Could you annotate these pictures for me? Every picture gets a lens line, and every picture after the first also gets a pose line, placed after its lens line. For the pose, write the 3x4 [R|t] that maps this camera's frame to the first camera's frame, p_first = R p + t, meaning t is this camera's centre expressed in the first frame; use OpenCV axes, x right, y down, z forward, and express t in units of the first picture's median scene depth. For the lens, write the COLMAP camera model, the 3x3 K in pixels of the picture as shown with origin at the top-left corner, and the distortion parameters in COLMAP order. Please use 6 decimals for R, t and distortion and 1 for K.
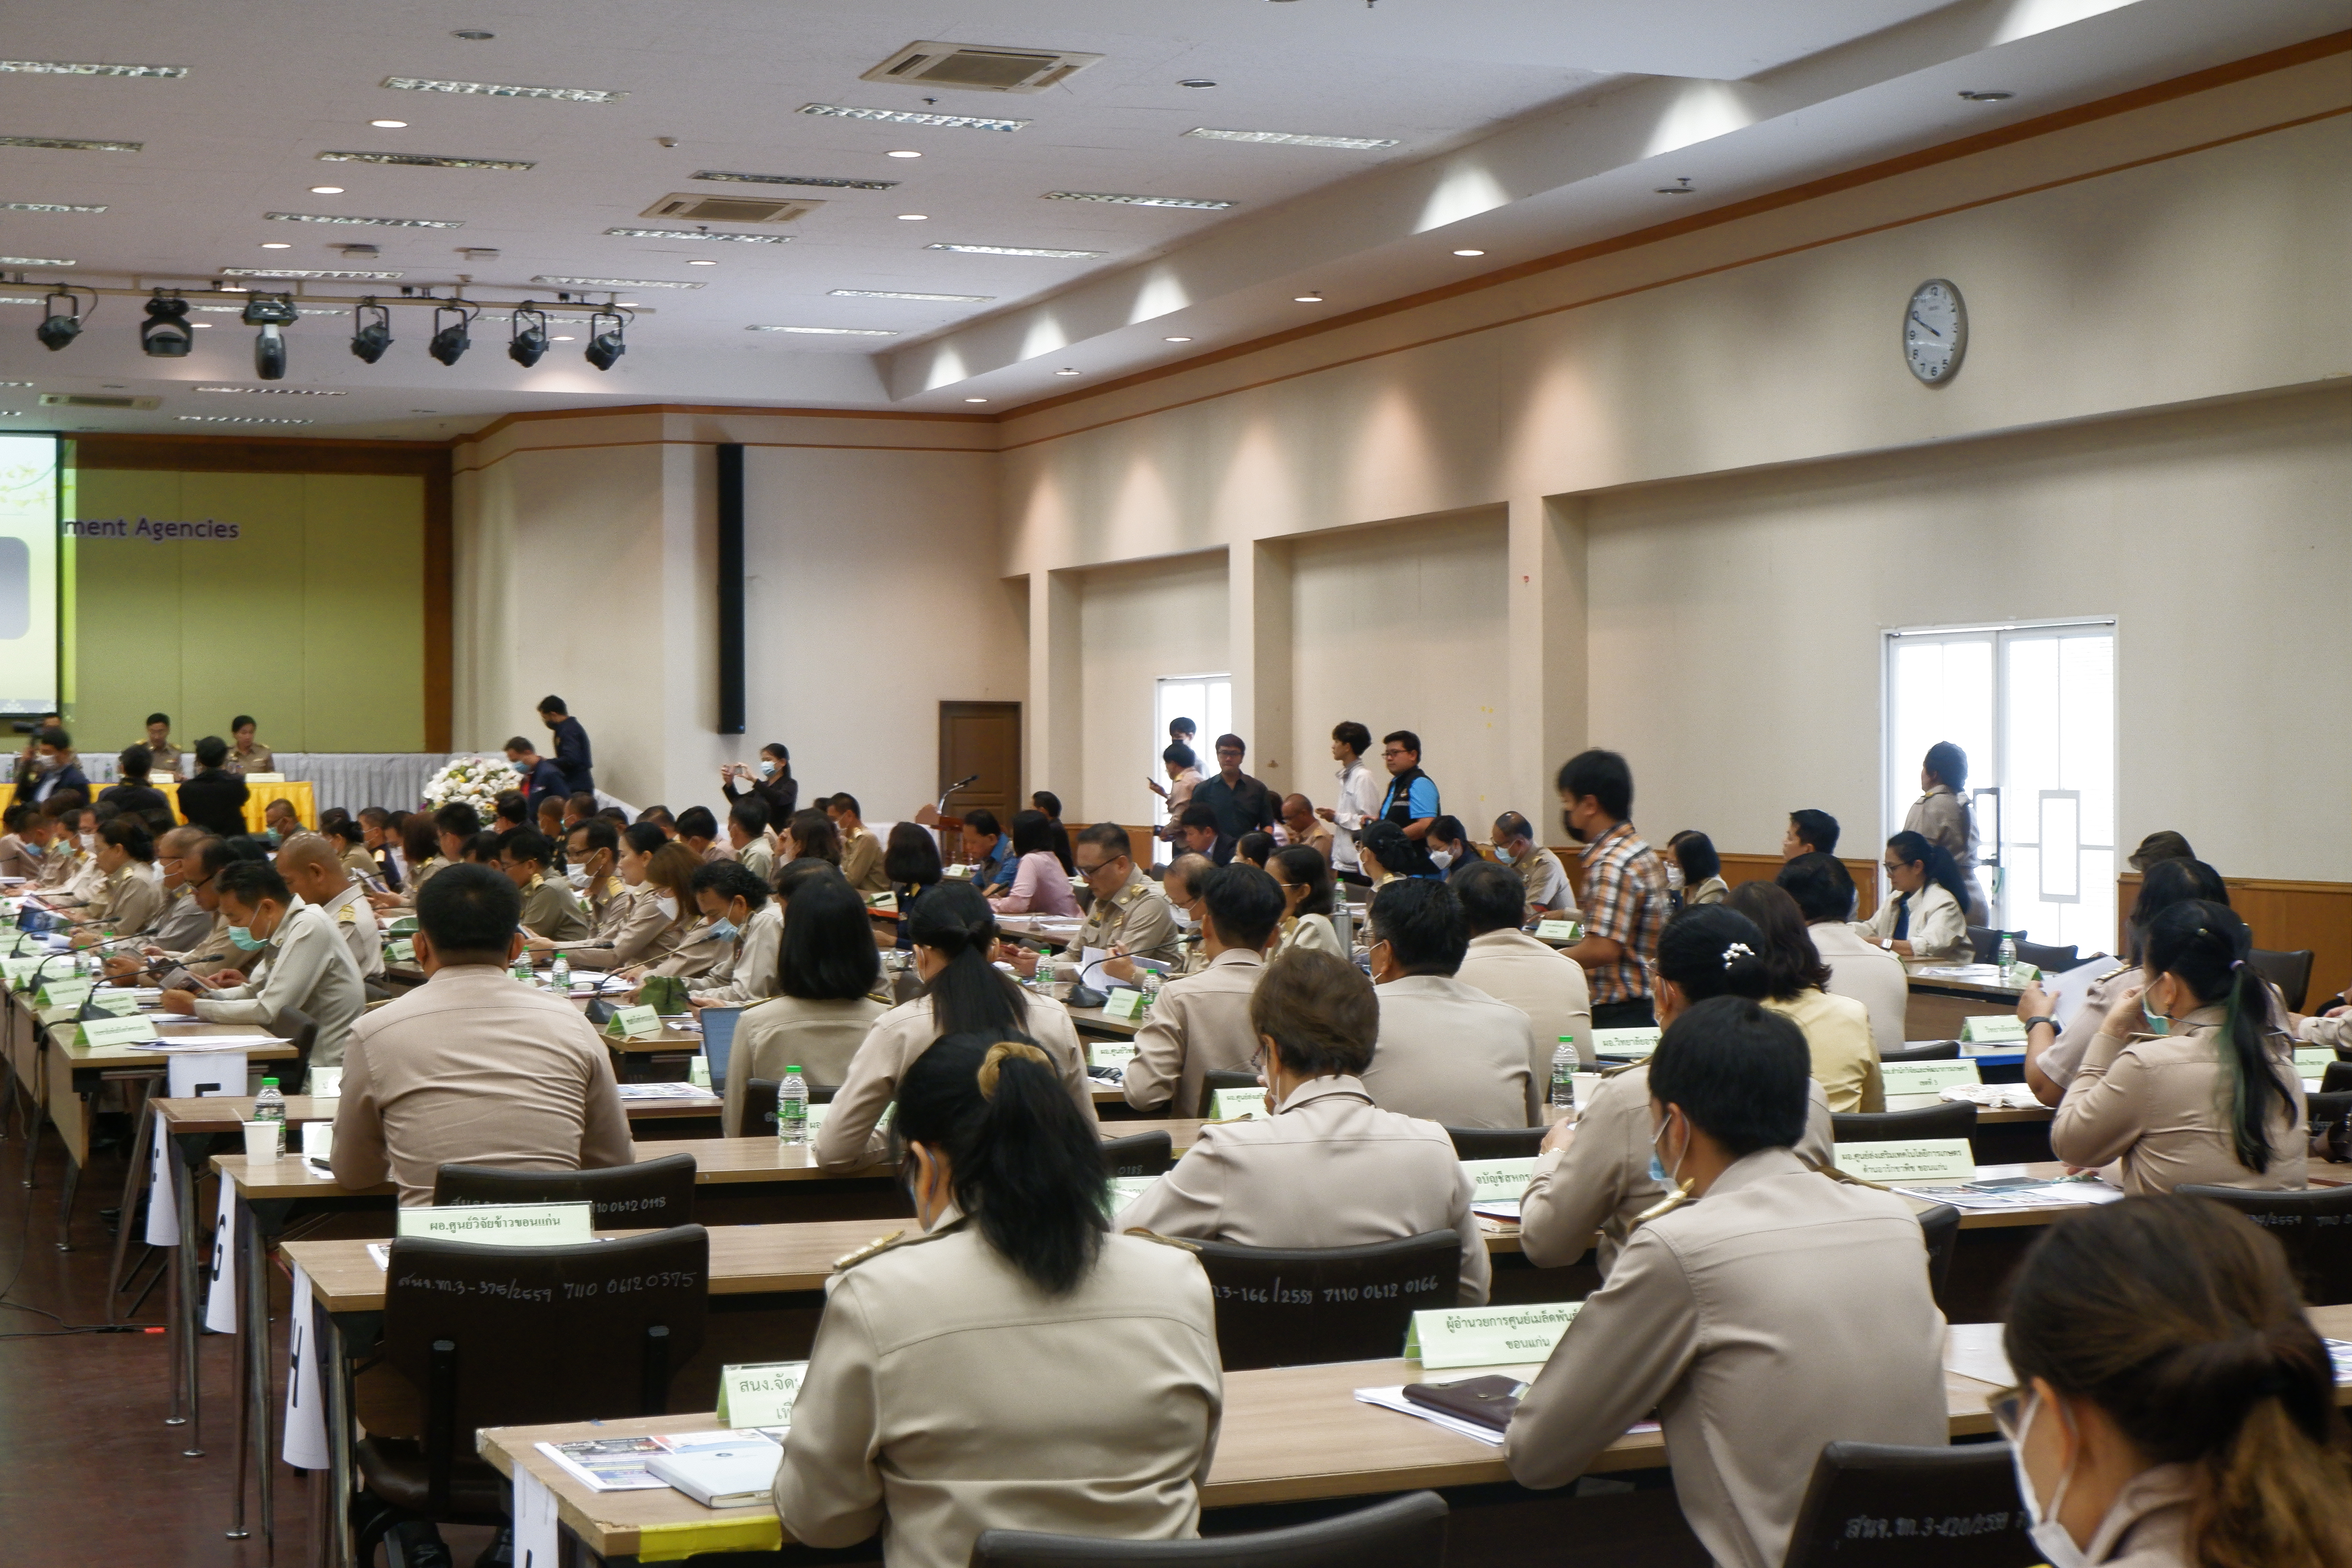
lens RADIAL K [[3622.7, 0, 1171.3], [0, 3622.7, 777.8], [0, 0, 1]] dist [-0.127747, 0.000000]
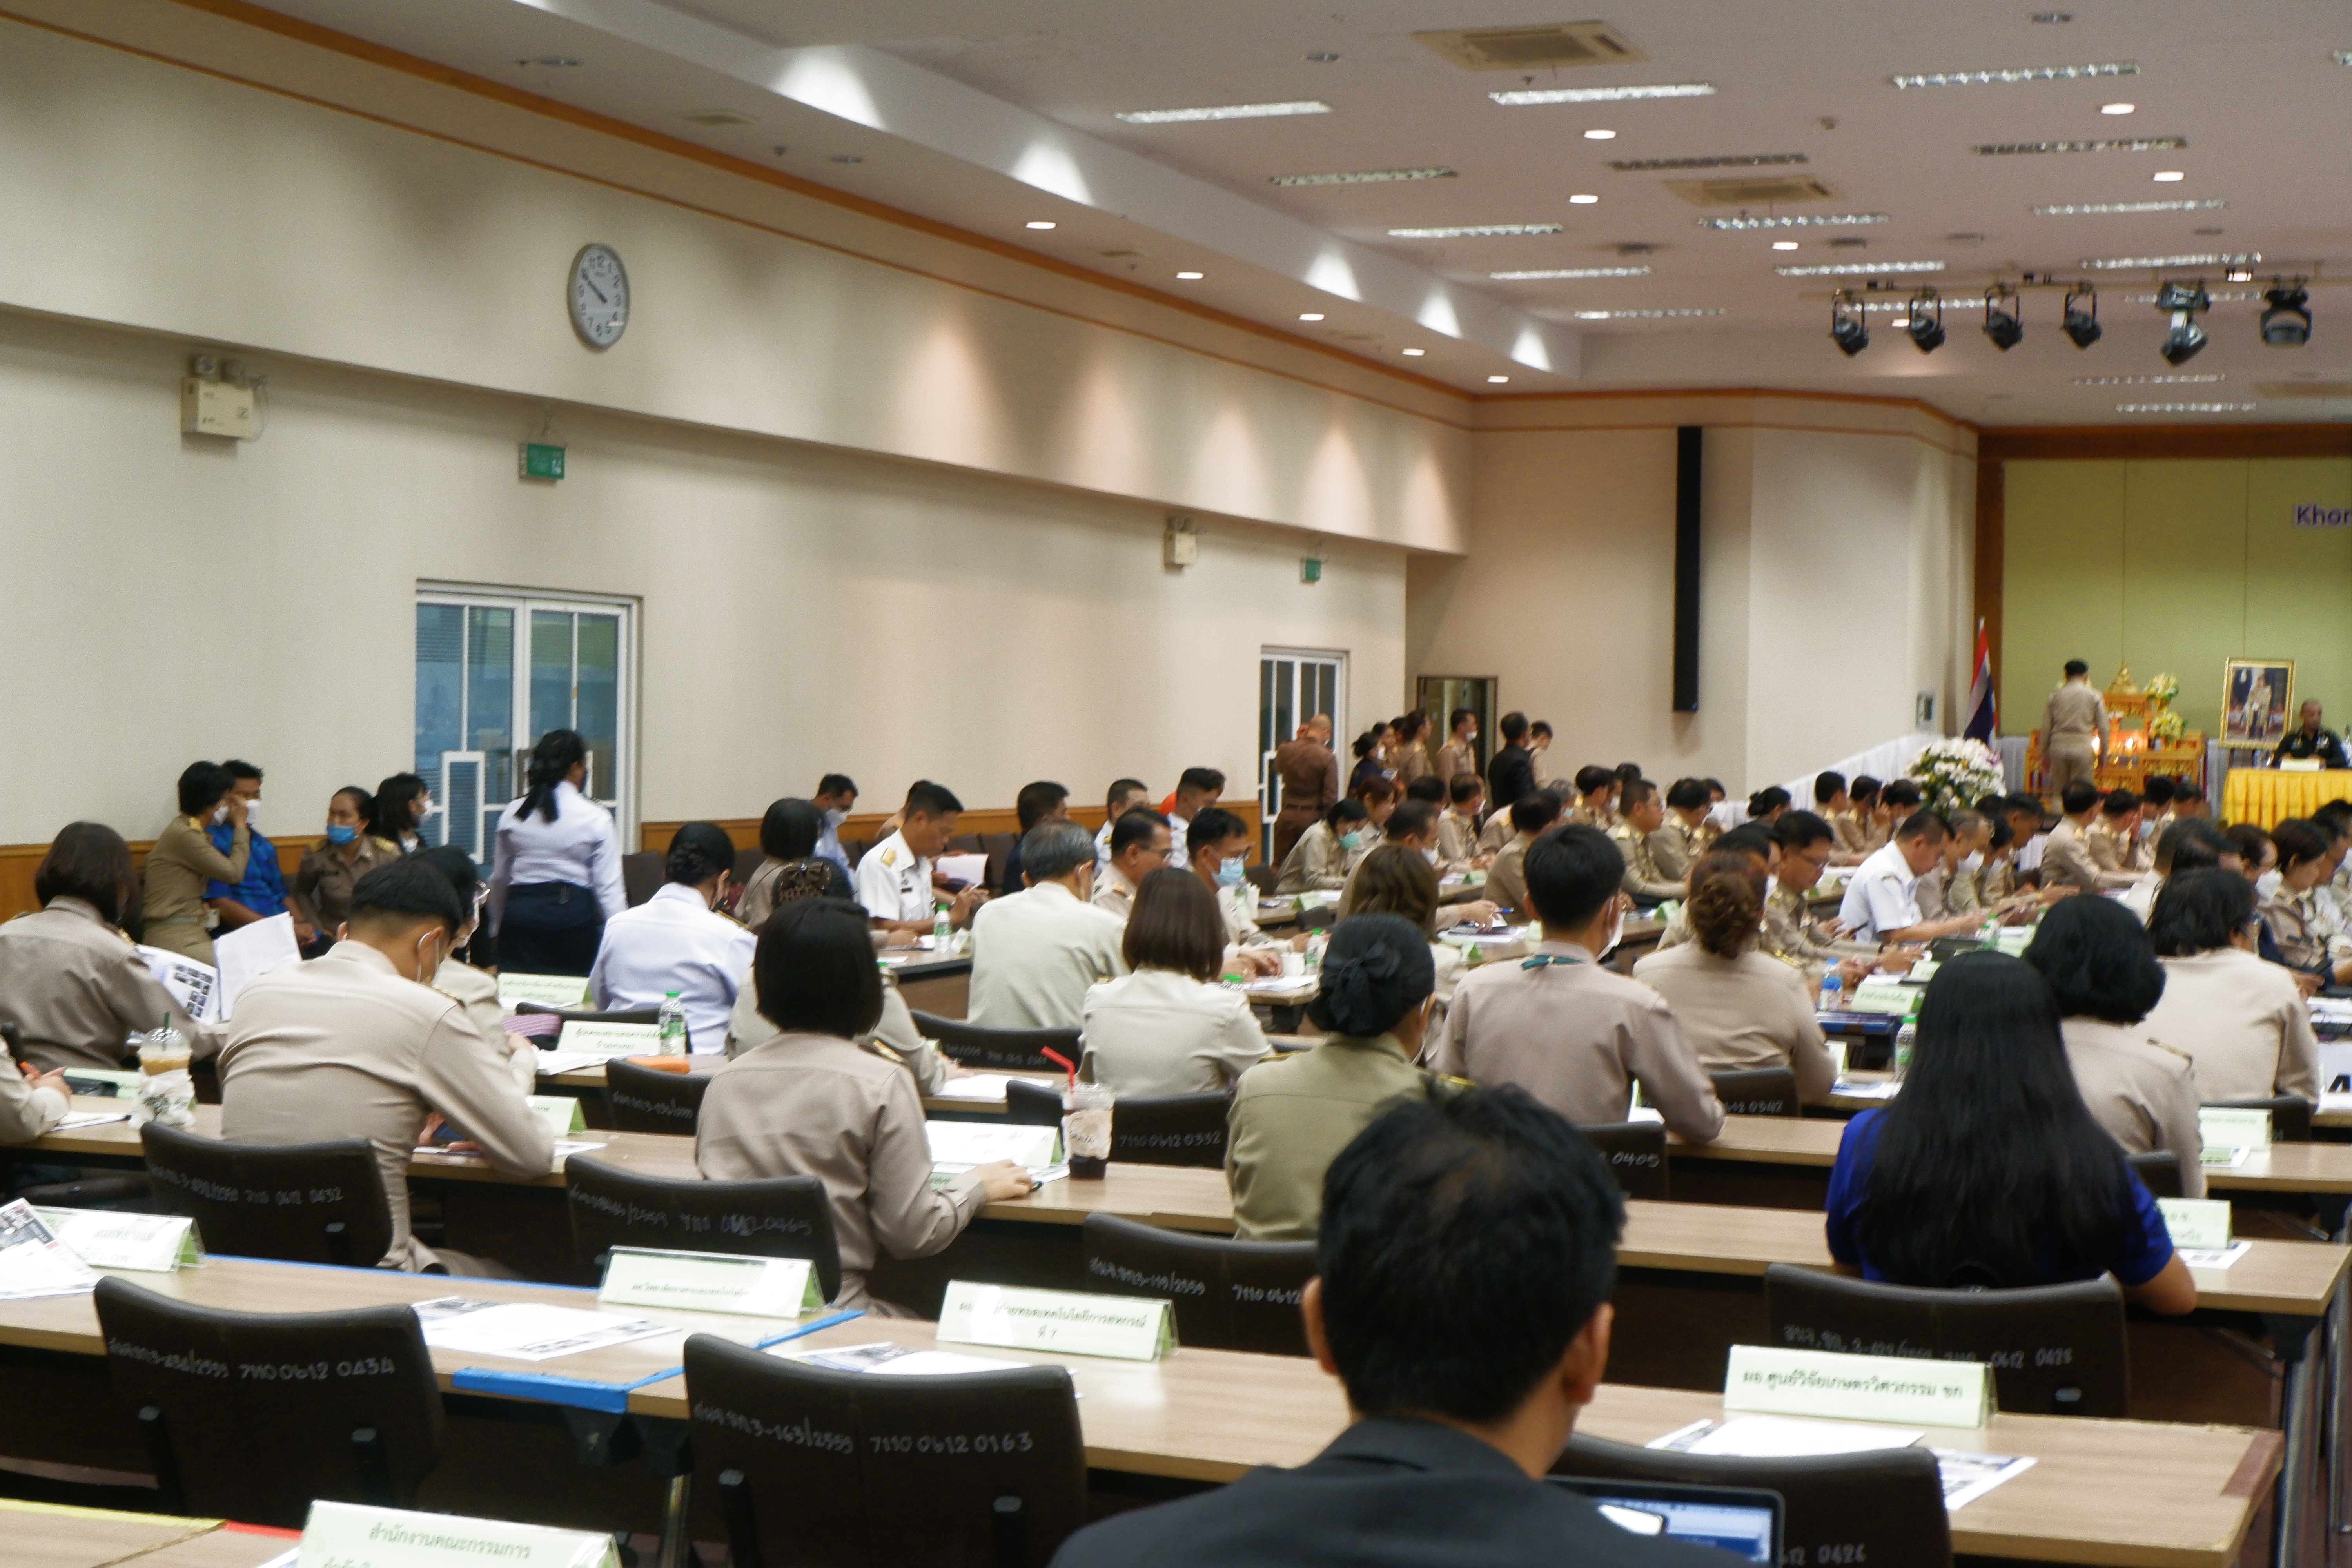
lens RADIAL K [[3523.8, 0, 1176.8], [0, 3523.8, 783.6], [0, 0, 1]] dist [-0.024000, 0.000000]
pose [[0.718830, 0.022802, -0.694812, 0.235578], [-0.019934, 0.999727, 0.012186, -0.000654], [0.694900, 0.005091, 0.719088, 0.096267]]
